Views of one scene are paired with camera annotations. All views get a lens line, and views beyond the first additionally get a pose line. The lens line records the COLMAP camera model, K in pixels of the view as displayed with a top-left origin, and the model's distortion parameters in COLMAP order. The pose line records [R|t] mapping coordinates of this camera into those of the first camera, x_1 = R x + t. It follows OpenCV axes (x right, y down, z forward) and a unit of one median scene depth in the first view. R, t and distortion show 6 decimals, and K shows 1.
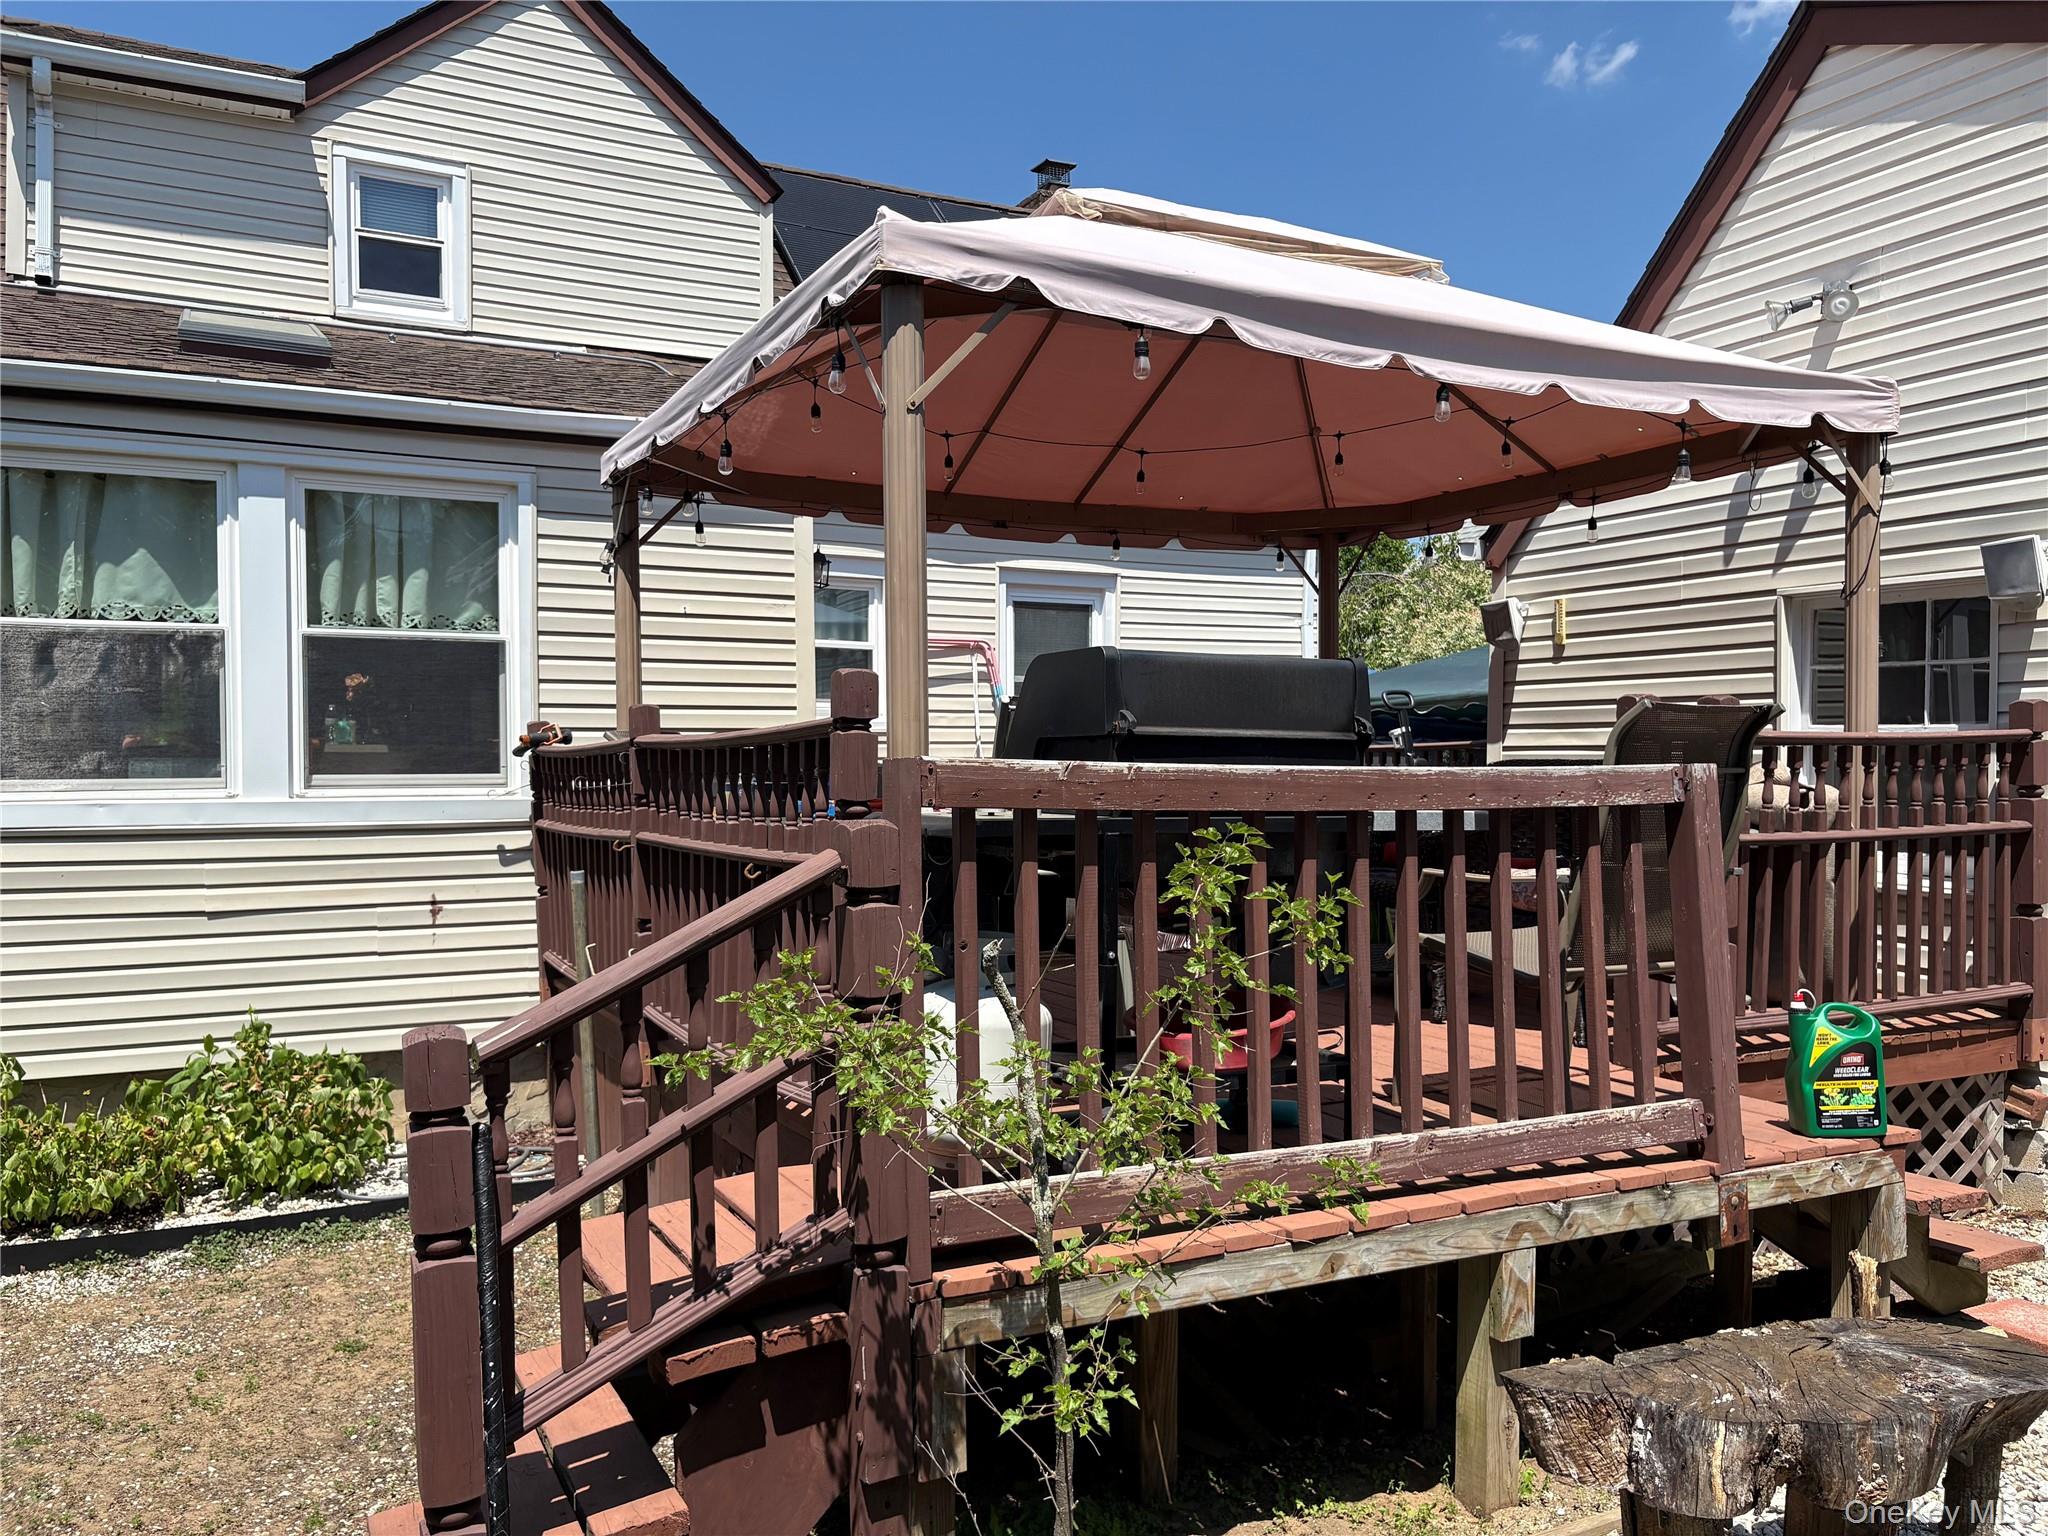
lens RADIAL K [[1557.7, 0, 1023.4], [0, 1557.7, 772.8], [0, 0, 1]] dist [0.065223, -0.053854]
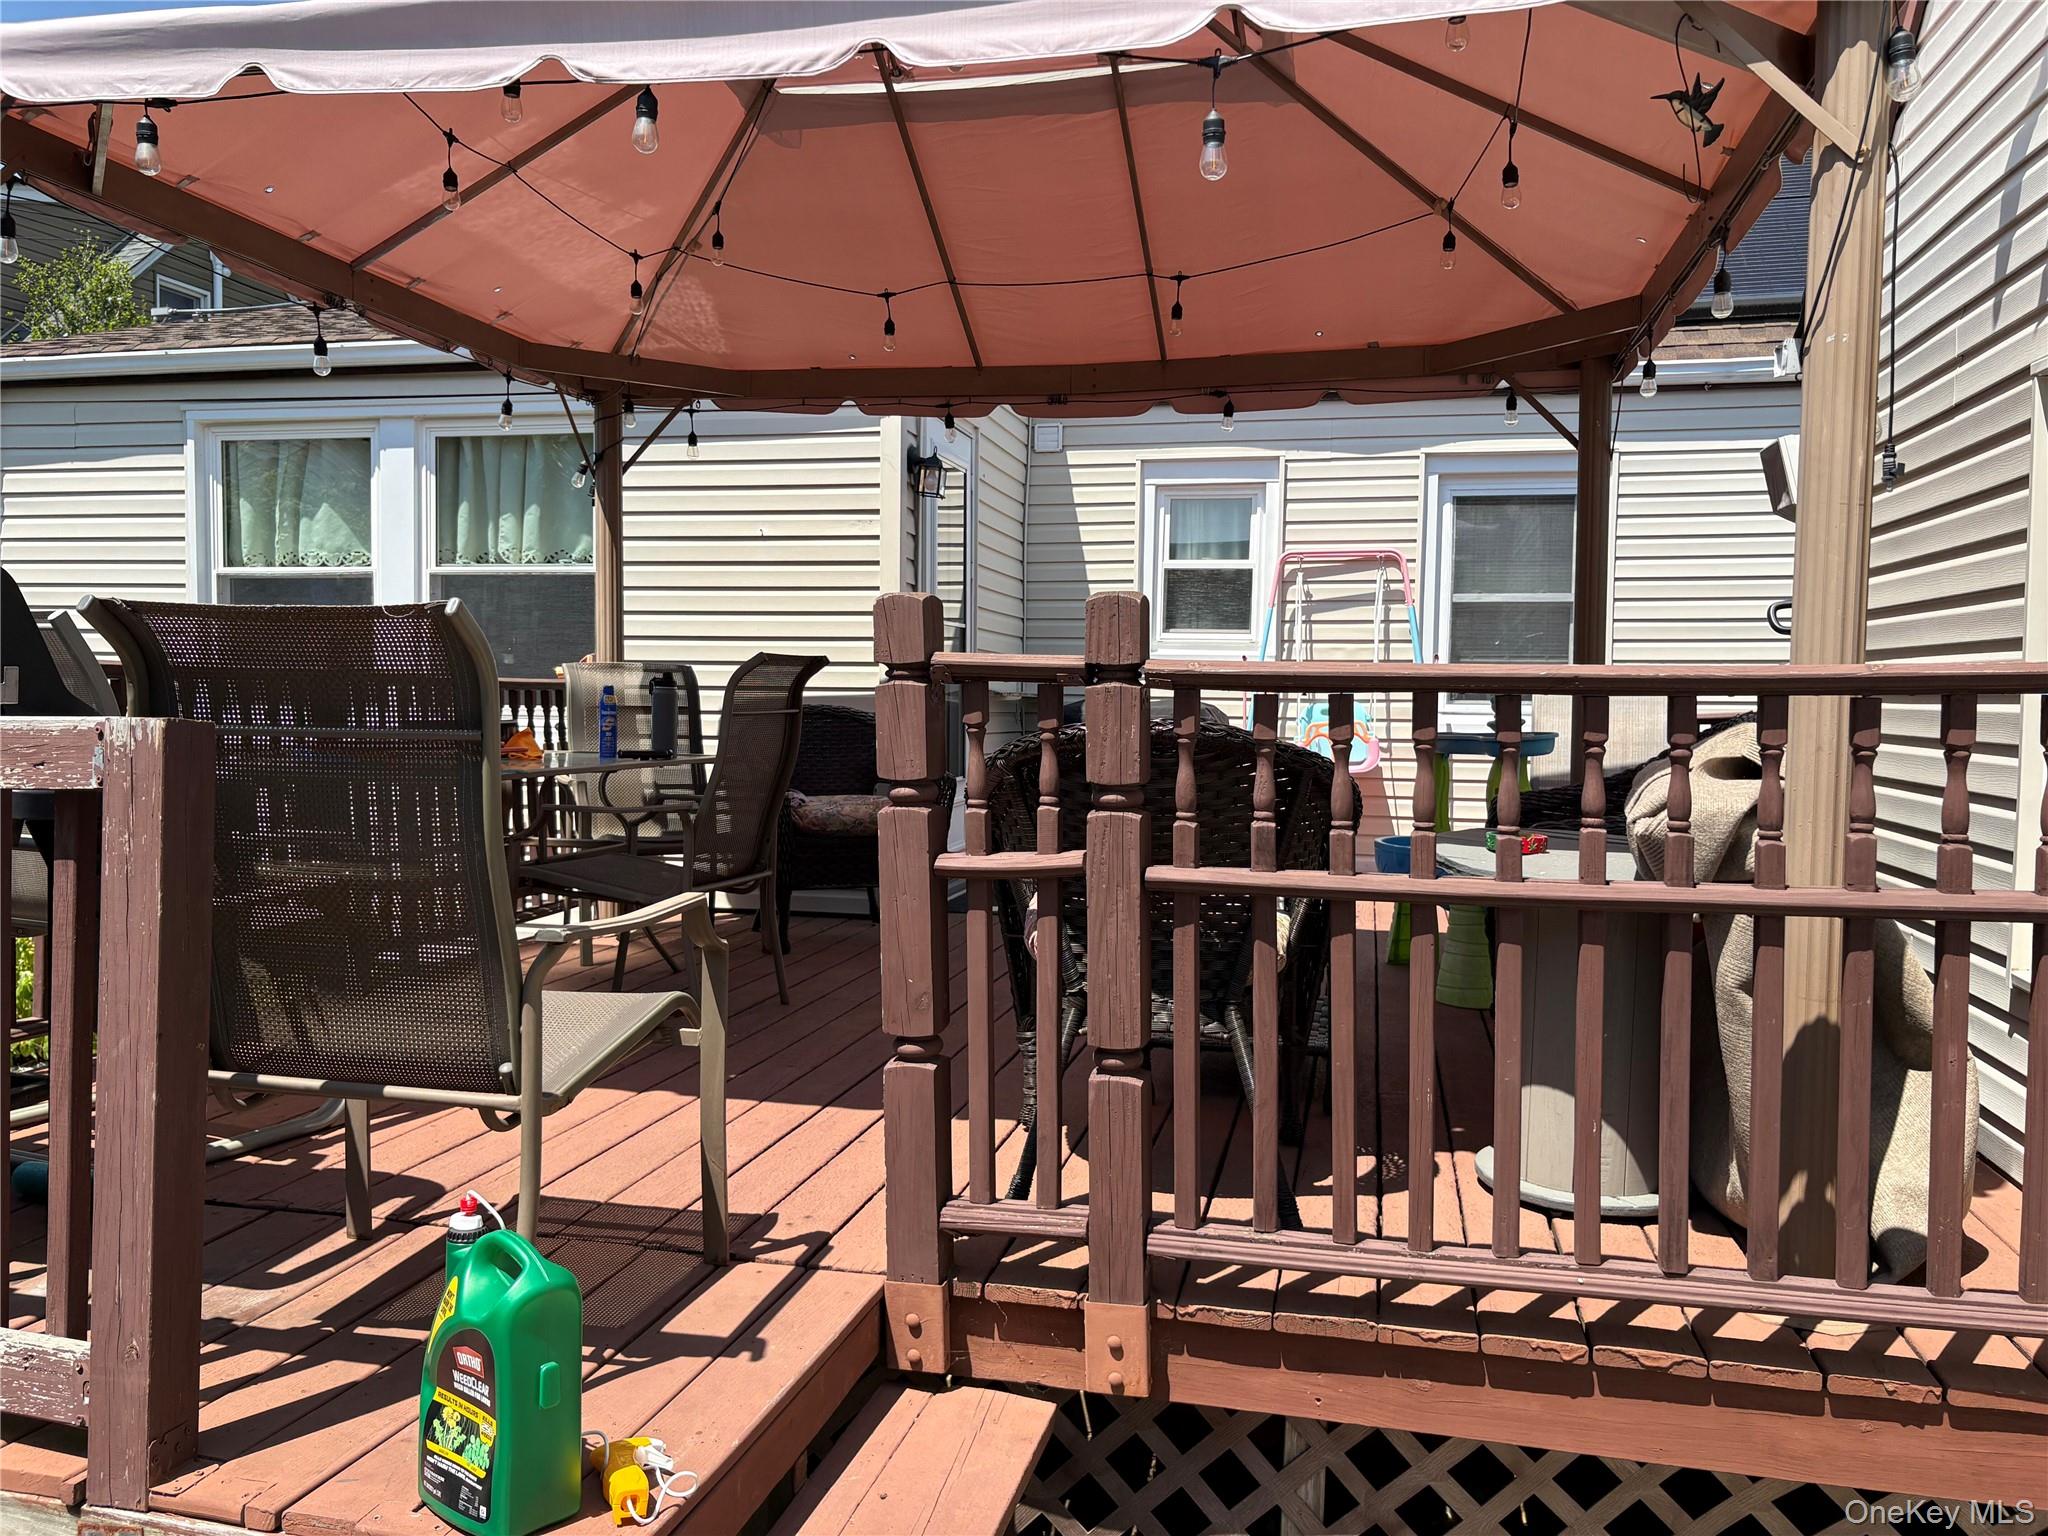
lens RADIAL K [[1557.7, 0, 1023.4], [0, 1557.7, 772.8], [0, 0, 1]] dist [0.065223, -0.053854]
pose [[0.759940, 0.046188, -0.648350, 0.534282], [-0.020411, 0.998676, 0.047221, -0.010122], [0.649673, -0.022651, 0.759876, 0.424160]]
